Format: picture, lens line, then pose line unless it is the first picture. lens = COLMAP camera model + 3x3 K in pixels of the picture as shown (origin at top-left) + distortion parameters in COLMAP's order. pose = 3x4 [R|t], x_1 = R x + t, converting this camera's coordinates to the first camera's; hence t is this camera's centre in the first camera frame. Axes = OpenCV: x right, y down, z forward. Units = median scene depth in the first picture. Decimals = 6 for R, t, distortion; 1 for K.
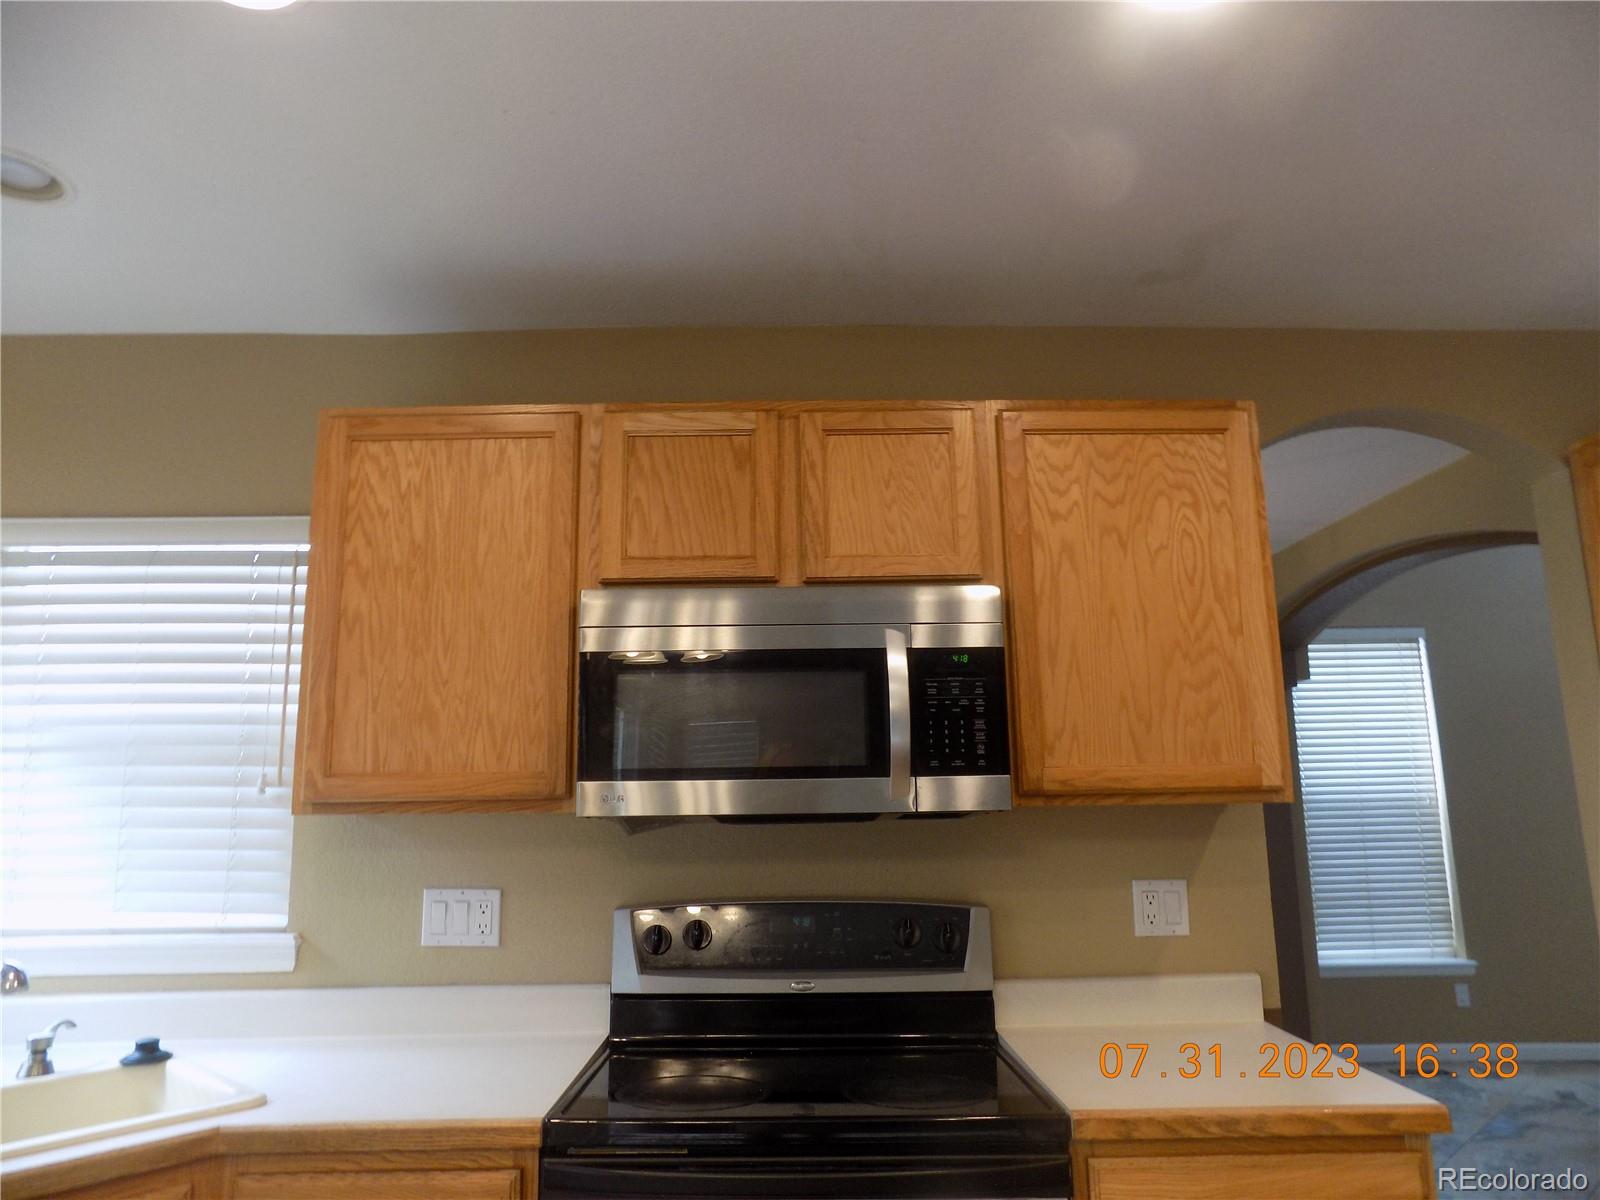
lens RADIAL K [[1079.9, 0, 791.3], [0, 1079.9, 597.3], [0, 0, 1]] dist [-0.067240, 0.062943]
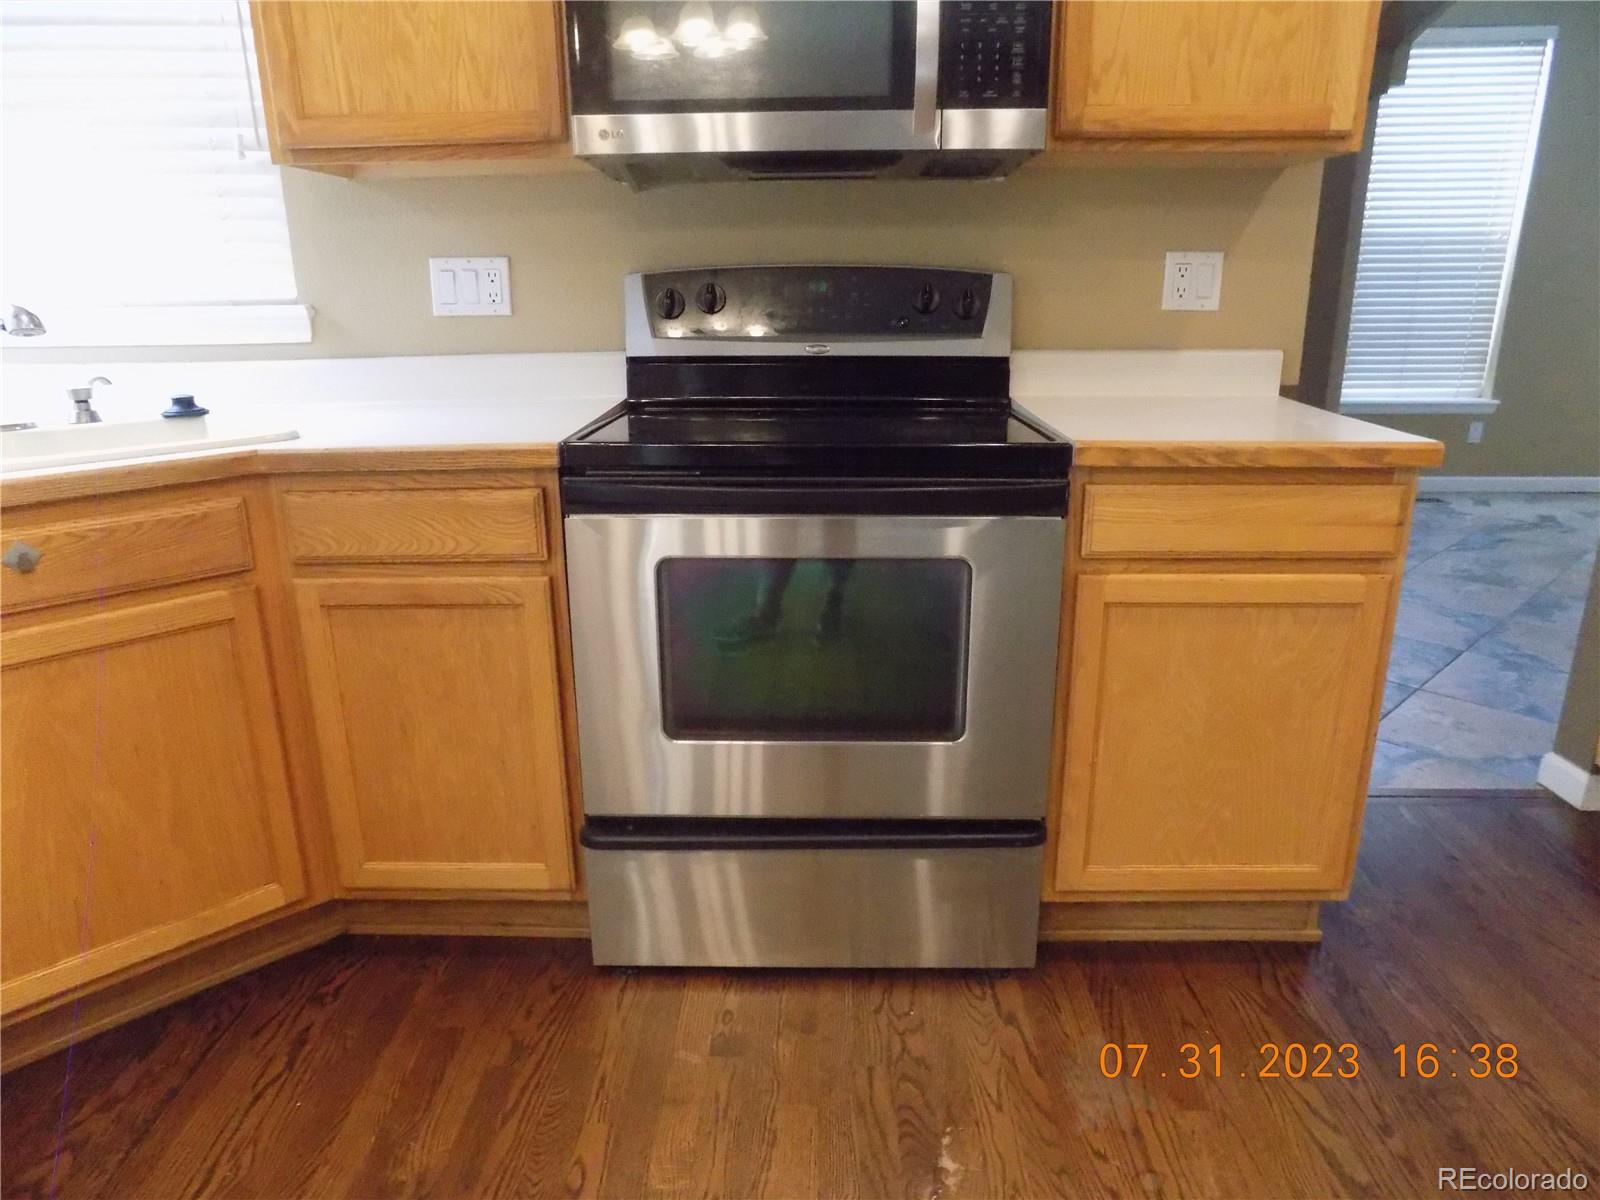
lens RADIAL K [[1079.9, 0, 790.4], [0, 1079.9, 600.8], [0, 0, 1]] dist [-0.067240, 0.062943]
pose [[0.999498, 0.011906, -0.029363, 0.017965], [0.003207, 0.883937, 0.467595, 0.104364], [0.031522, -0.467454, 0.883455, 0.008944]]
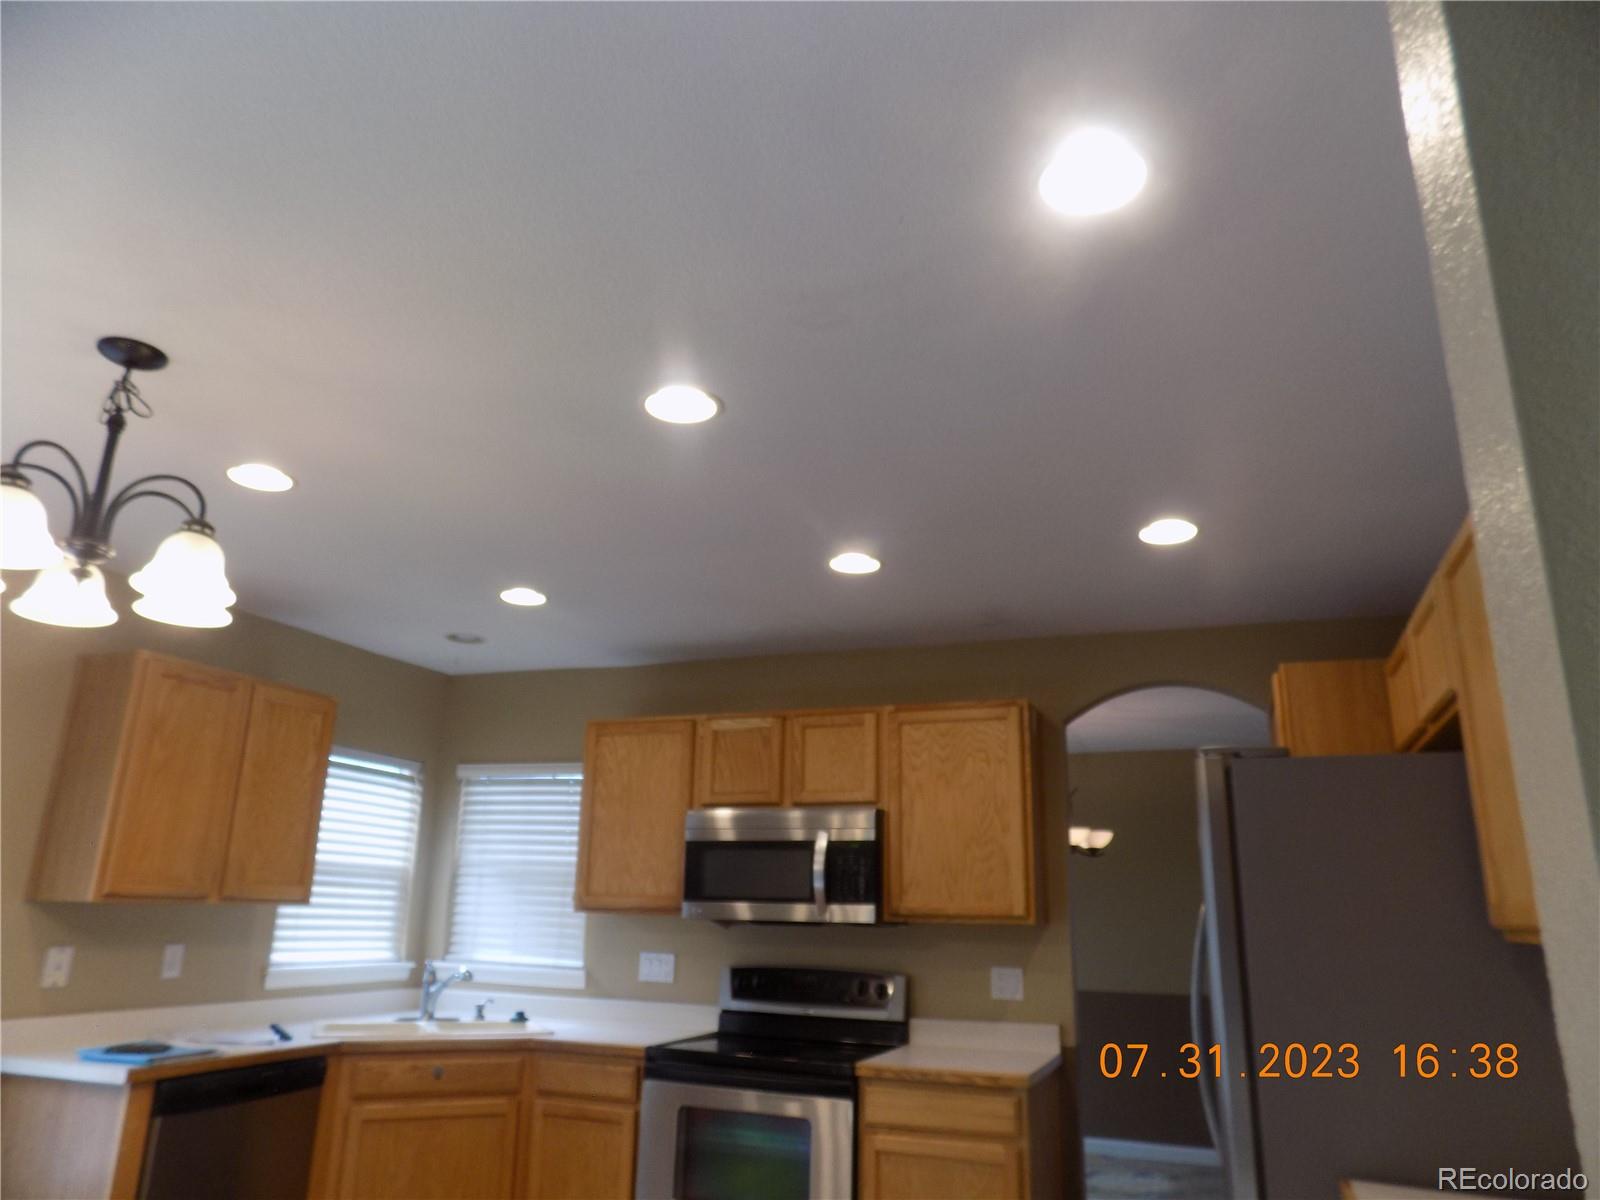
lens RADIAL K [[1079.9, 0, 785.6], [0, 1079.9, 591.1], [0, 0, 1]] dist [-0.067240, 0.062943]
pose [[0.924139, -0.075575, -0.374508, 0.785812], [0.039393, 0.993864, -0.103354, -0.202287], [0.380021, 0.080761, 0.921446, -0.895883]]
